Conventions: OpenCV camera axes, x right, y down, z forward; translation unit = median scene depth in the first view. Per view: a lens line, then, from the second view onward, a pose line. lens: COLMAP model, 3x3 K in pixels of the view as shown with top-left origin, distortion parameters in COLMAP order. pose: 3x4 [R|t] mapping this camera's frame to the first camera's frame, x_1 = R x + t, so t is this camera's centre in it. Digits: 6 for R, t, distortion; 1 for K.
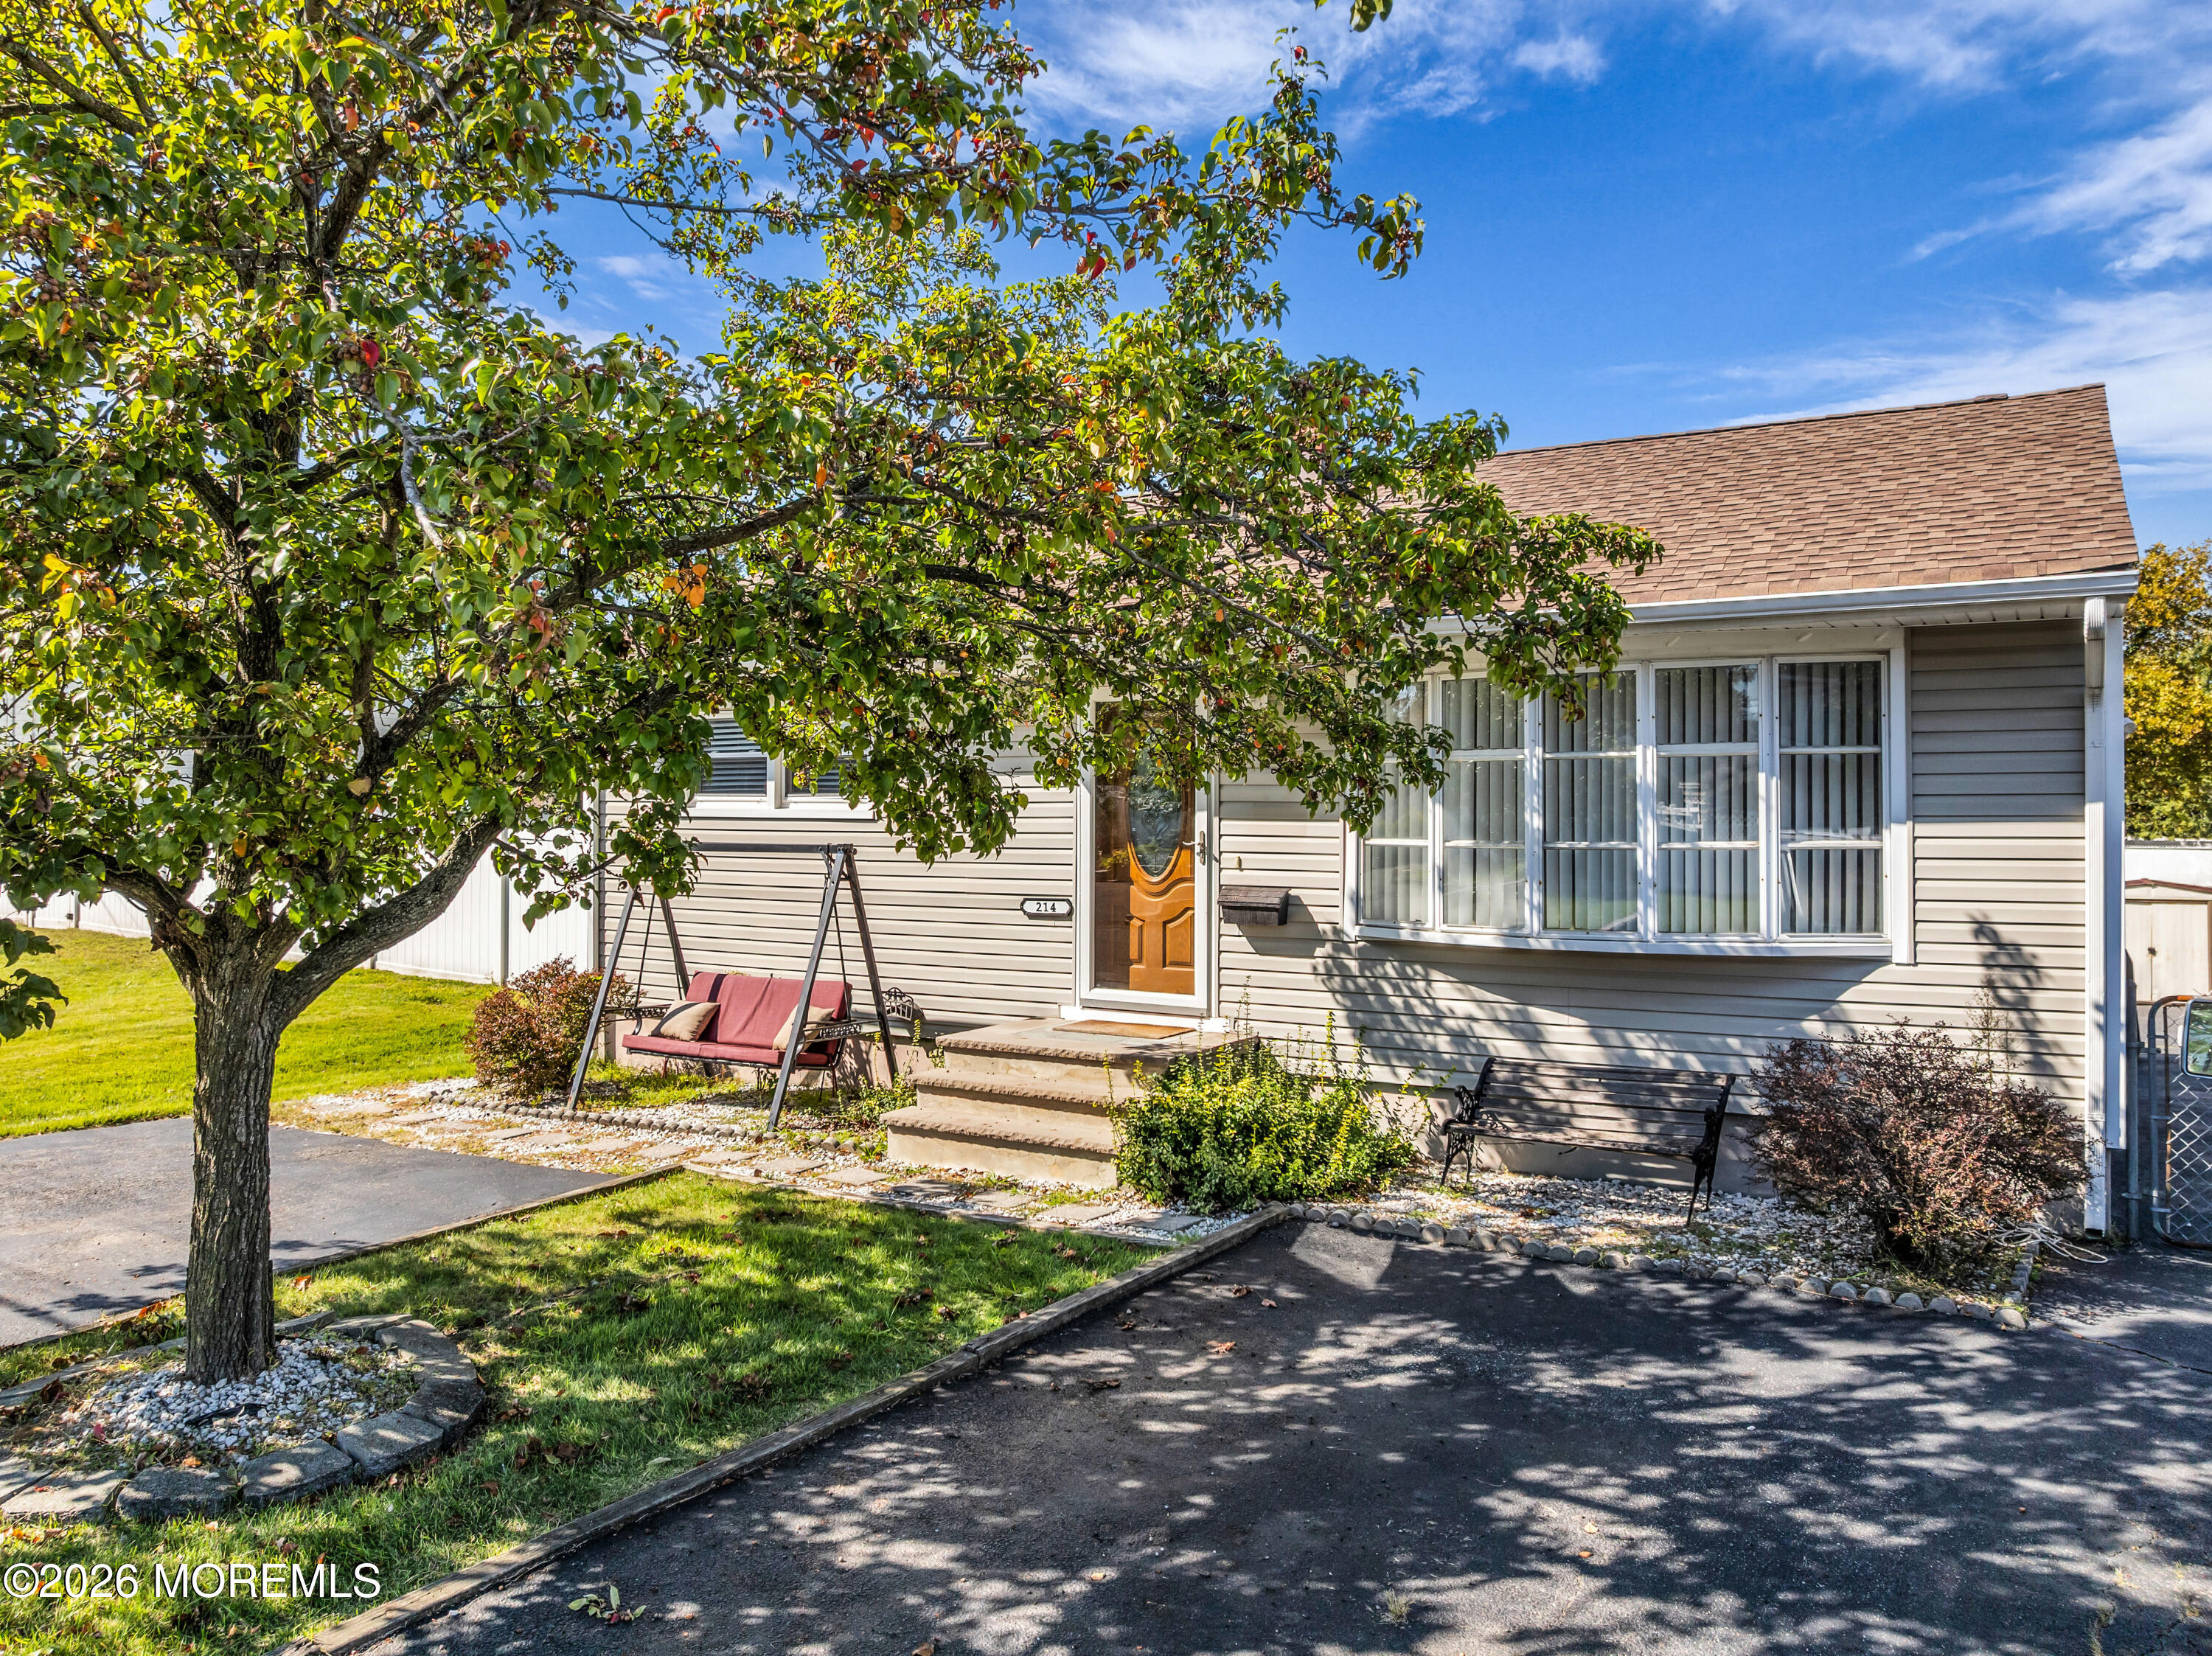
lens RADIAL K [[1551.2, 0, 1106.0], [0, 1551.2, 828.0], [0, 0, 1]] dist [-0.028358, 0.000087]
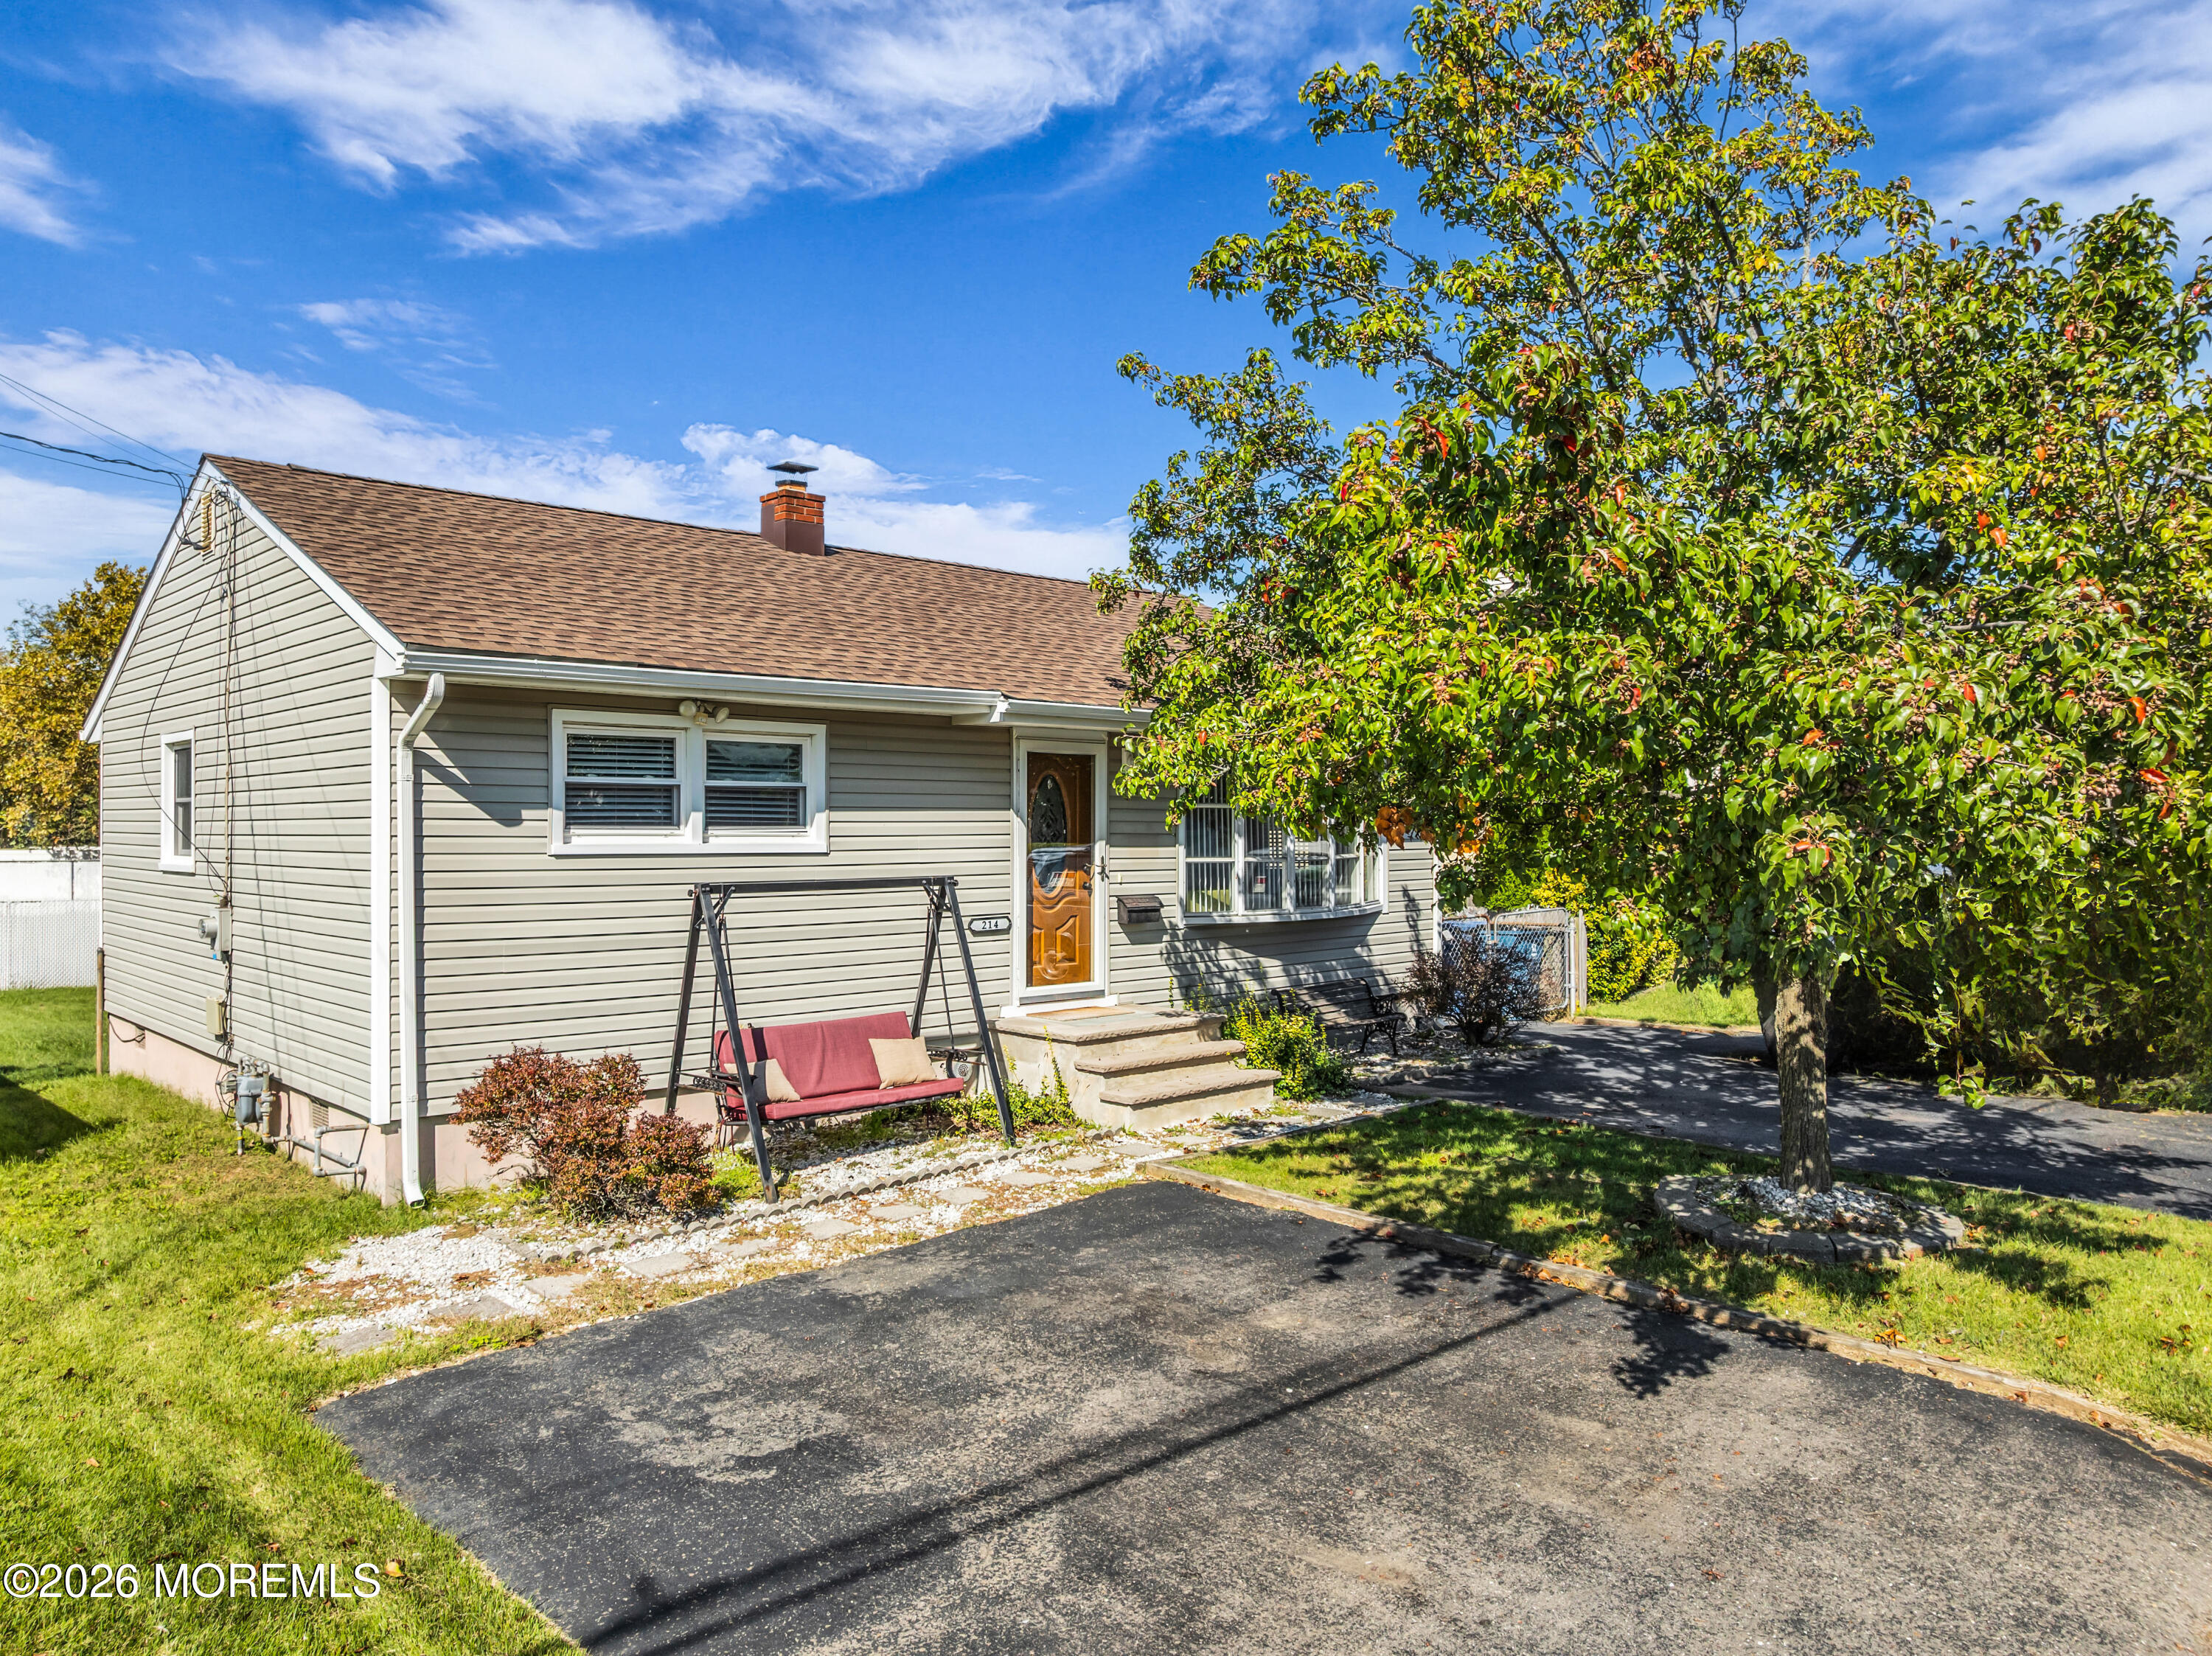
lens RADIAL K [[1551.2, 0, 1106.0], [0, 1551.2, 828.0], [0, 0, 1]] dist [-0.028358, 0.000087]
pose [[0.236378, -0.001395, 0.971660, -1.283019], [0.009783, 0.999952, -0.000944, -0.021664], [-0.971612, 0.009728, 0.236380, 0.716598]]
